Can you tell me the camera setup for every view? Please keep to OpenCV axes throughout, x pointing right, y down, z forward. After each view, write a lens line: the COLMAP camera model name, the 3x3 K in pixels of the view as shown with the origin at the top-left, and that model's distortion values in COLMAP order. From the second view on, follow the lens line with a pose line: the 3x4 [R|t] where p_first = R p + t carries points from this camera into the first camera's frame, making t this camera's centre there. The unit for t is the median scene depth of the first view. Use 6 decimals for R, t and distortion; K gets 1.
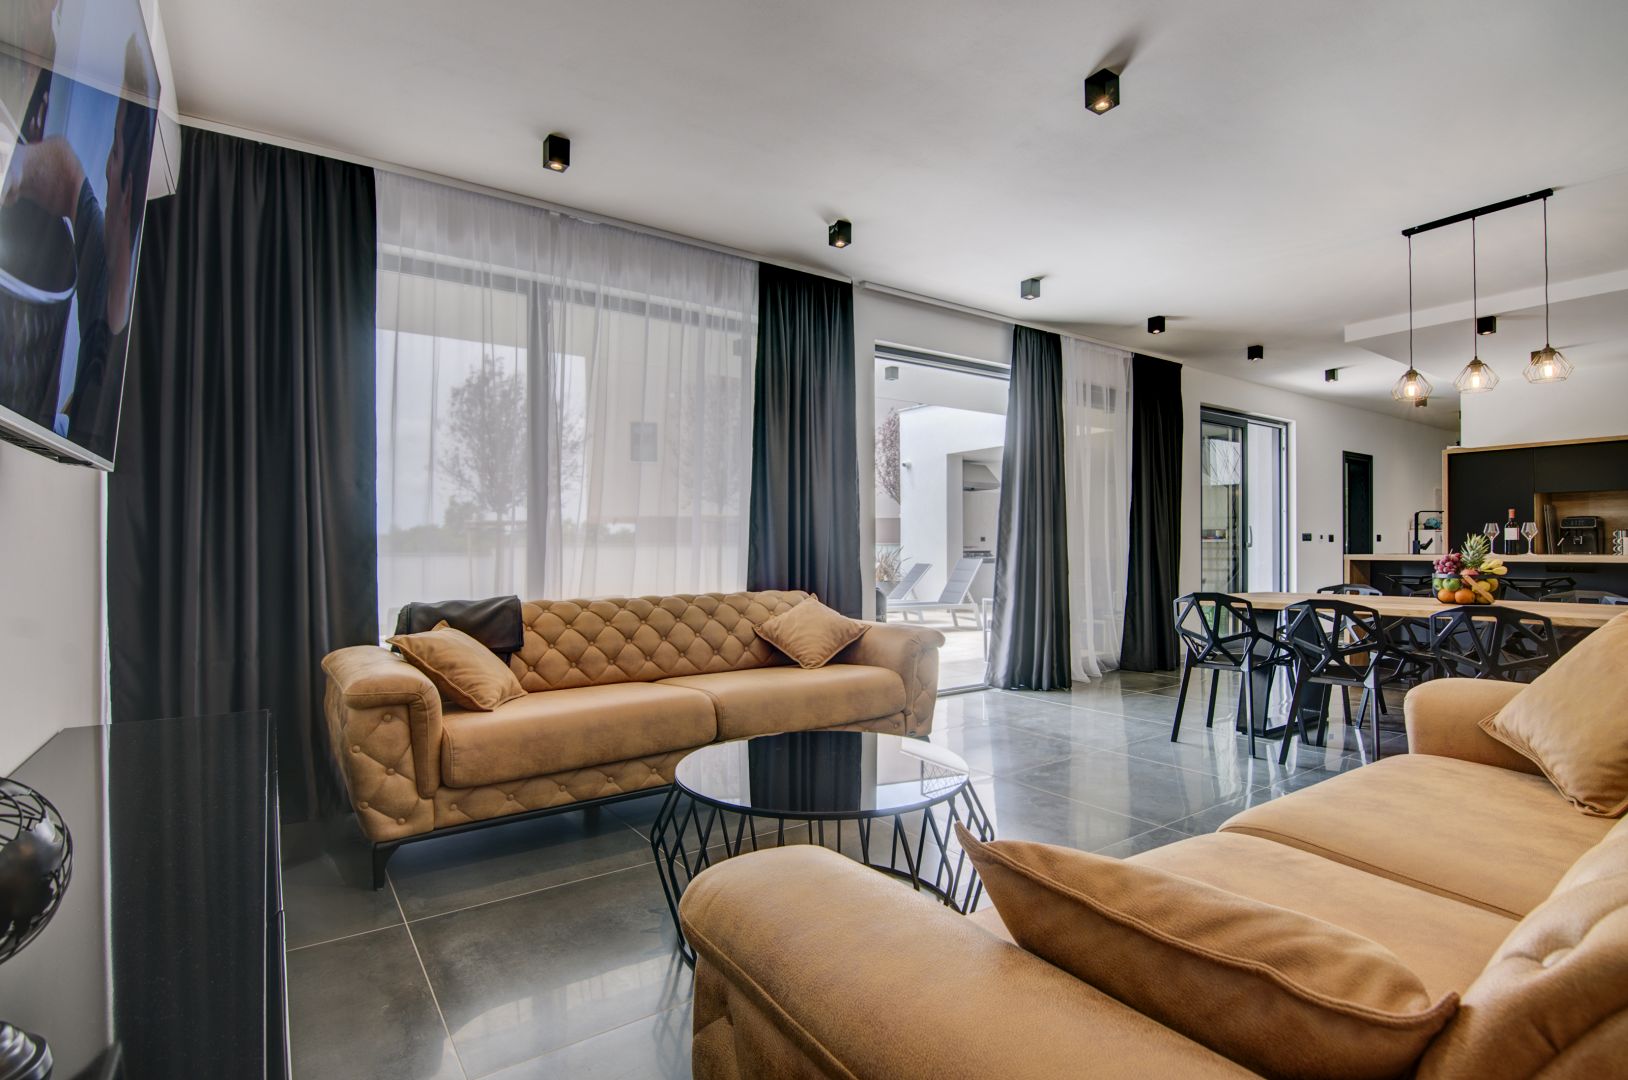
lens RADIAL K [[787.5, 0, 813.7], [0, 787.5, 544.5], [0, 0, 1]] dist [-0.009511, -0.004733]
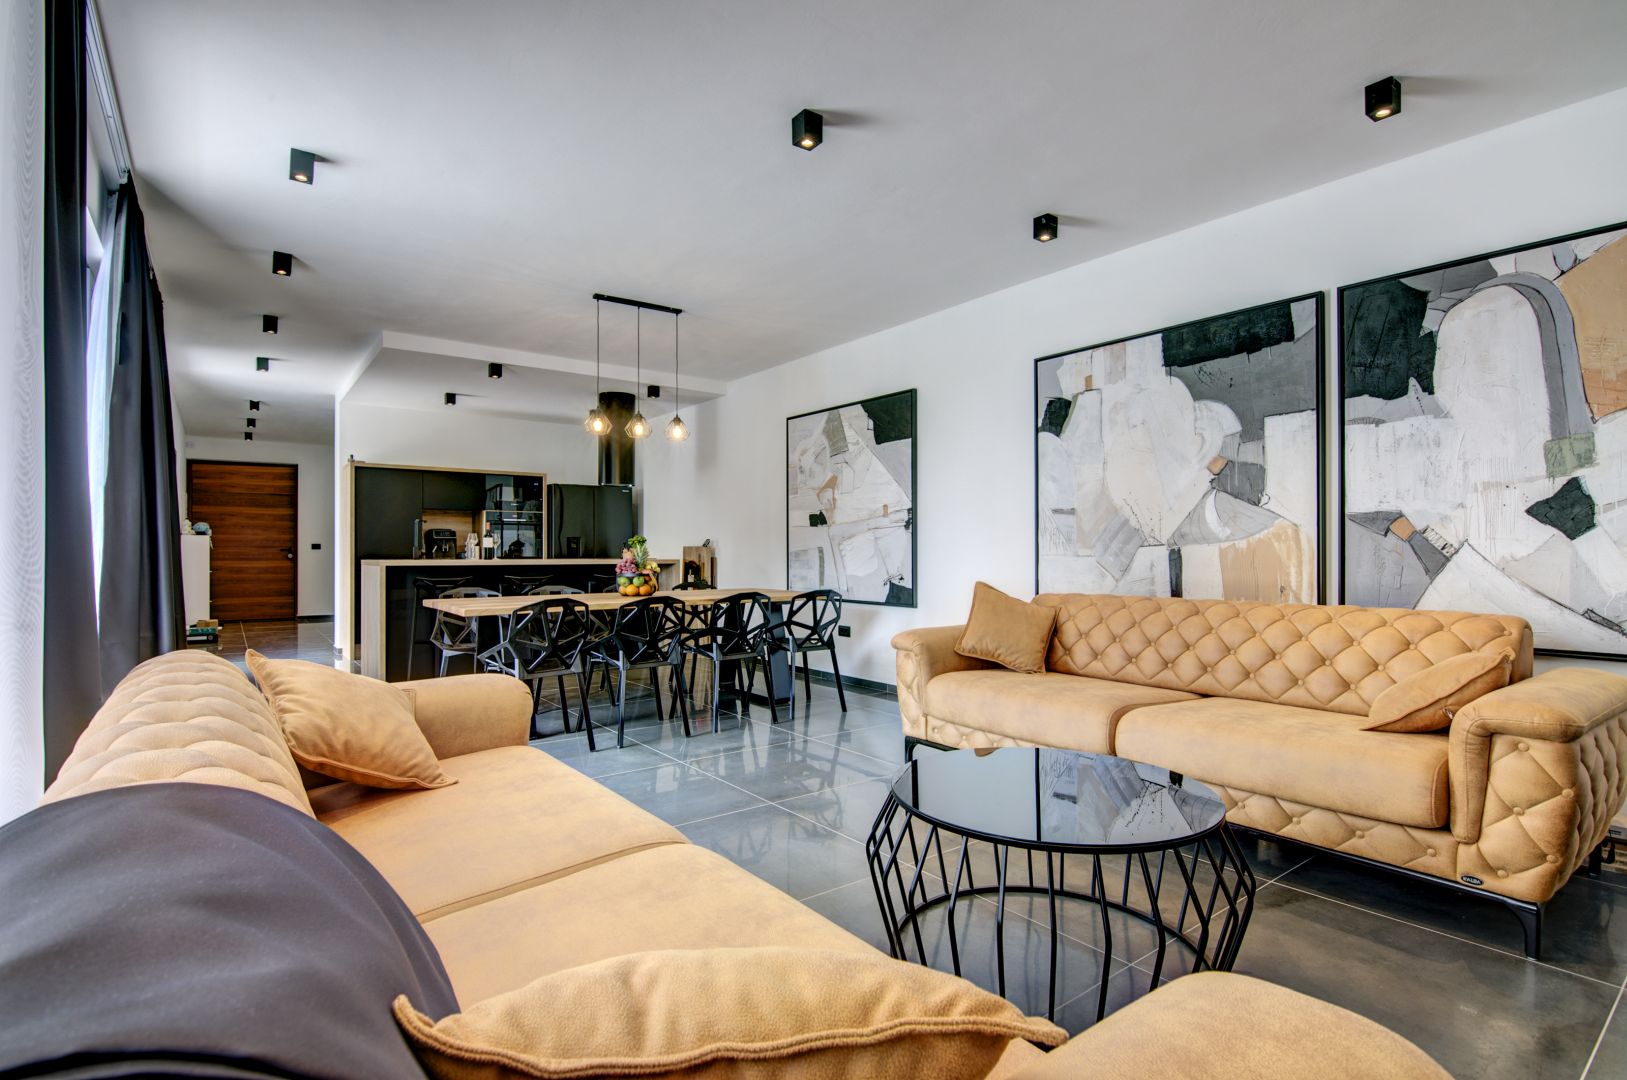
lens RADIAL K [[787.1, 0, 816.8], [0, 787.1, 551.6], [0, 0, 1]] dist [-0.009511, -0.004733]
pose [[-0.039066, 0.003187, 0.999232, -0.487564], [-0.002430, 0.999992, -0.003284, 0.004161], [-0.999234, -0.002557, -0.039058, 0.706935]]
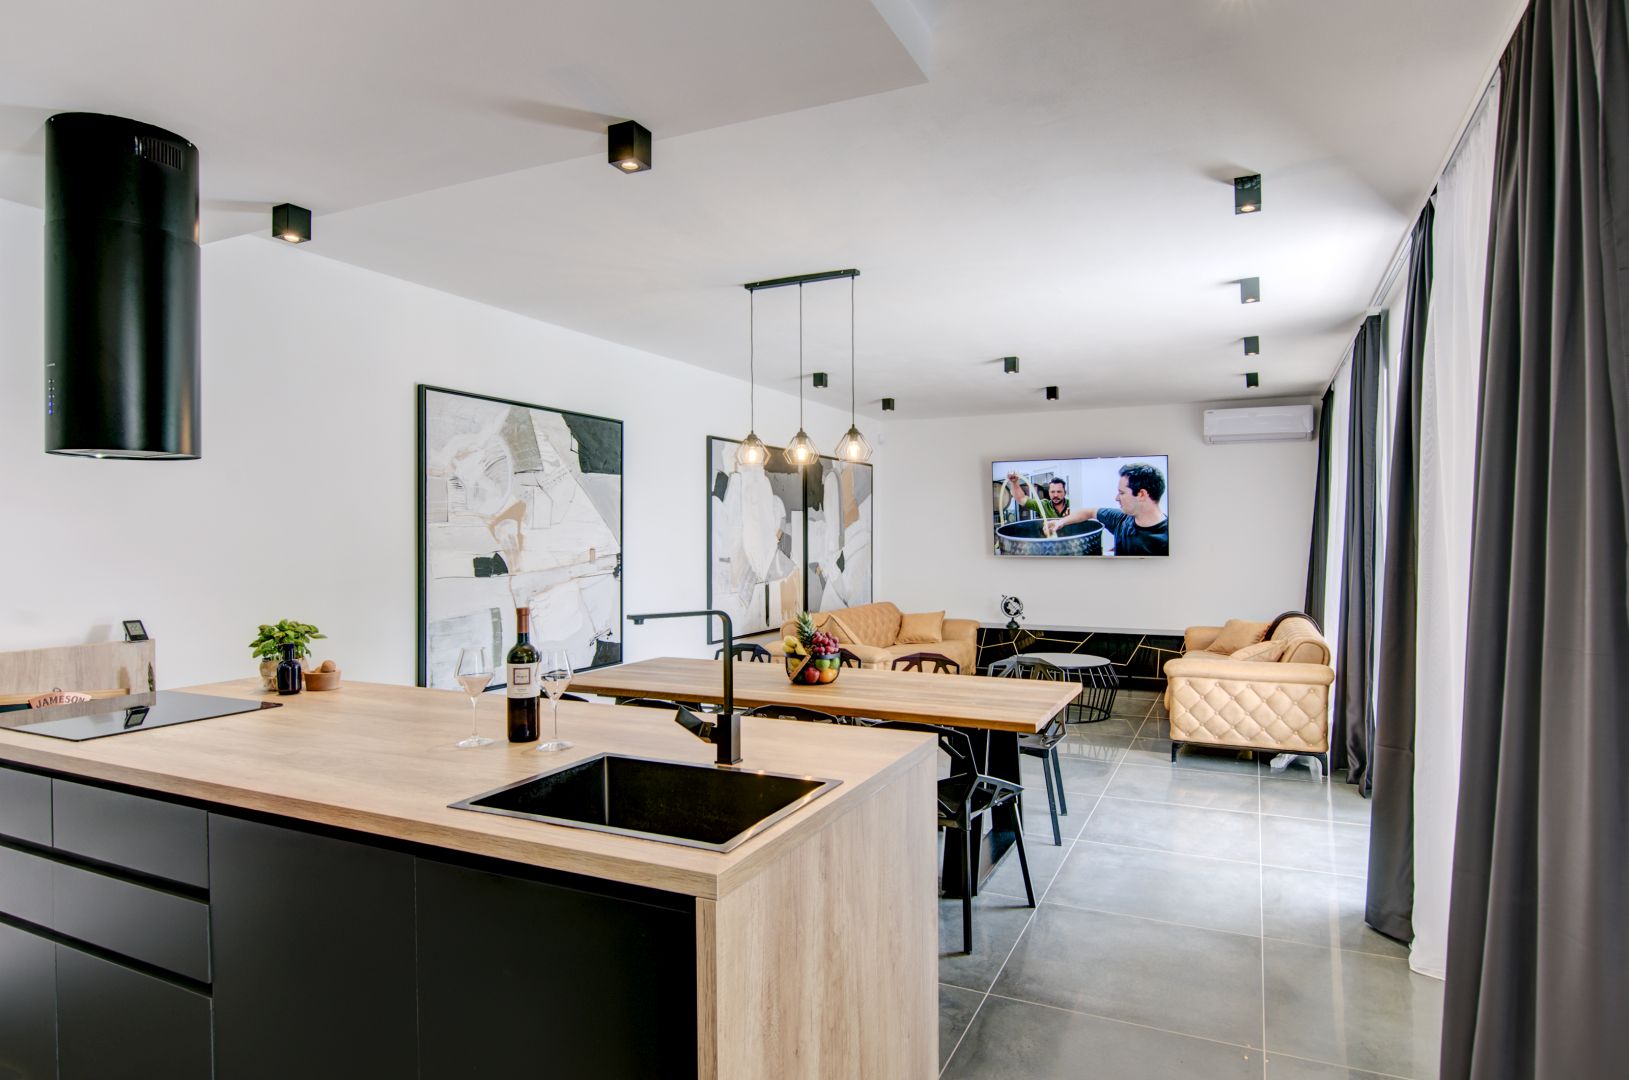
lens RADIAL K [[905.9, 0, 824.3], [0, 905.9, 540.2], [0, 0, 1]] dist [0.017586, 0.000053]
pose [[-0.869711, 0.006723, -0.493515, 1.308697], [0.004694, 0.999975, 0.005350, -0.103661], [0.493539, 0.002336, -0.869721, 1.885307]]
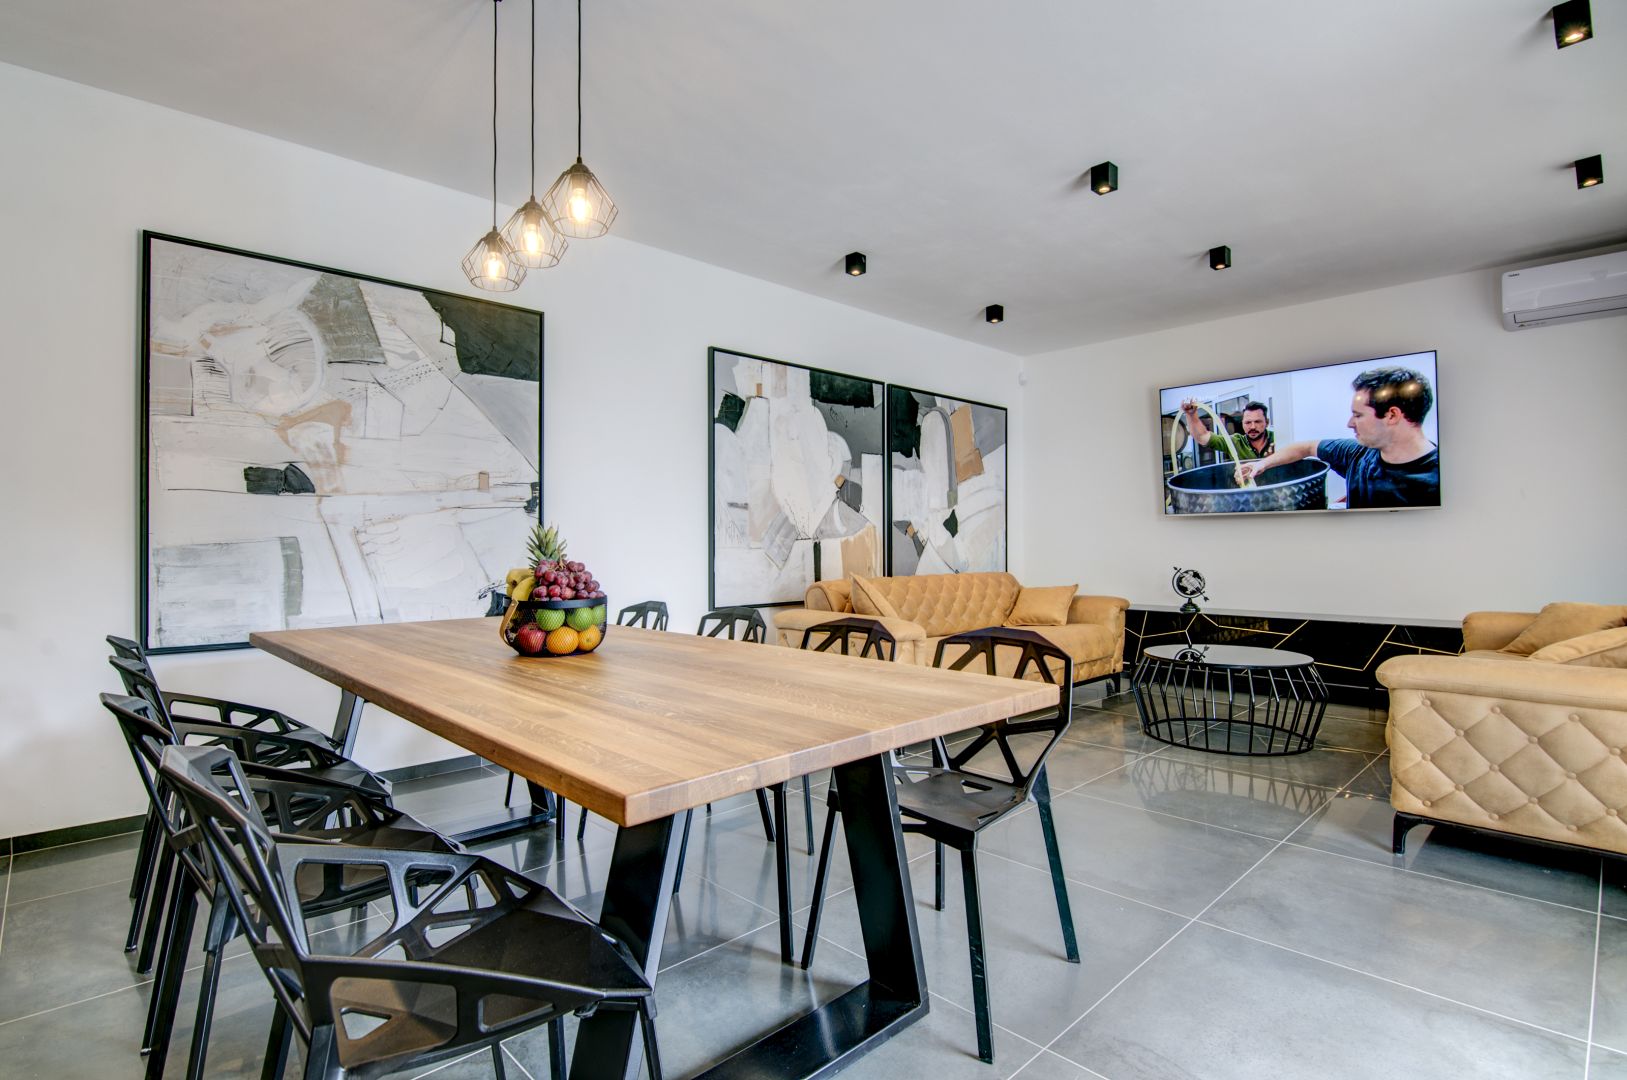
lens RADIAL K [[787.1, 0, 798.8], [0, 787.1, 542.1], [0, 0, 1]] dist [-0.009511, -0.004733]
pose [[-0.989805, 0.005223, -0.142336, 0.707072], [0.005644, 0.999981, -0.002551, -0.000522], [0.142320, -0.003328, -0.989815, 1.479705]]
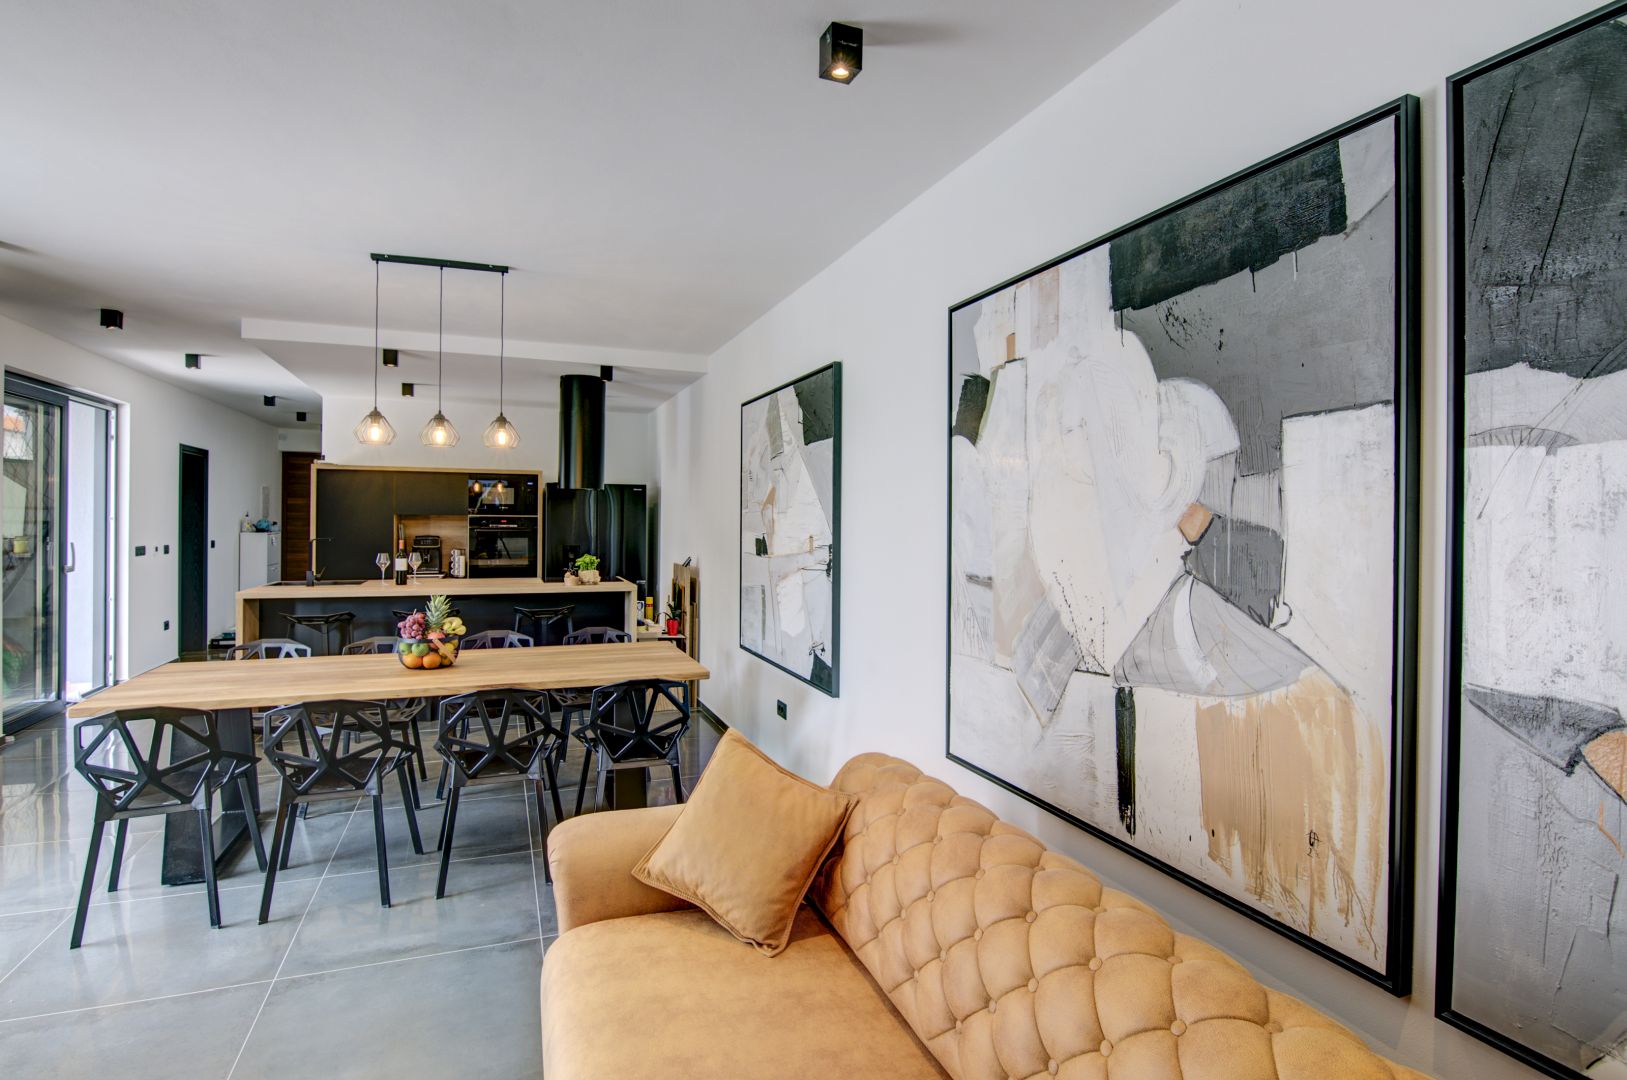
lens RADIAL K [[825.3, 0, 832.4], [0, 825.3, 521.4], [0, 0, 1]] dist [-0.017087, -0.003567]
pose [[0.225579, 0.003402, 0.974219, -0.037243], [-0.013766, 0.999905, -0.000305, -0.103463], [-0.974128, -0.013342, 0.225604, 0.273963]]
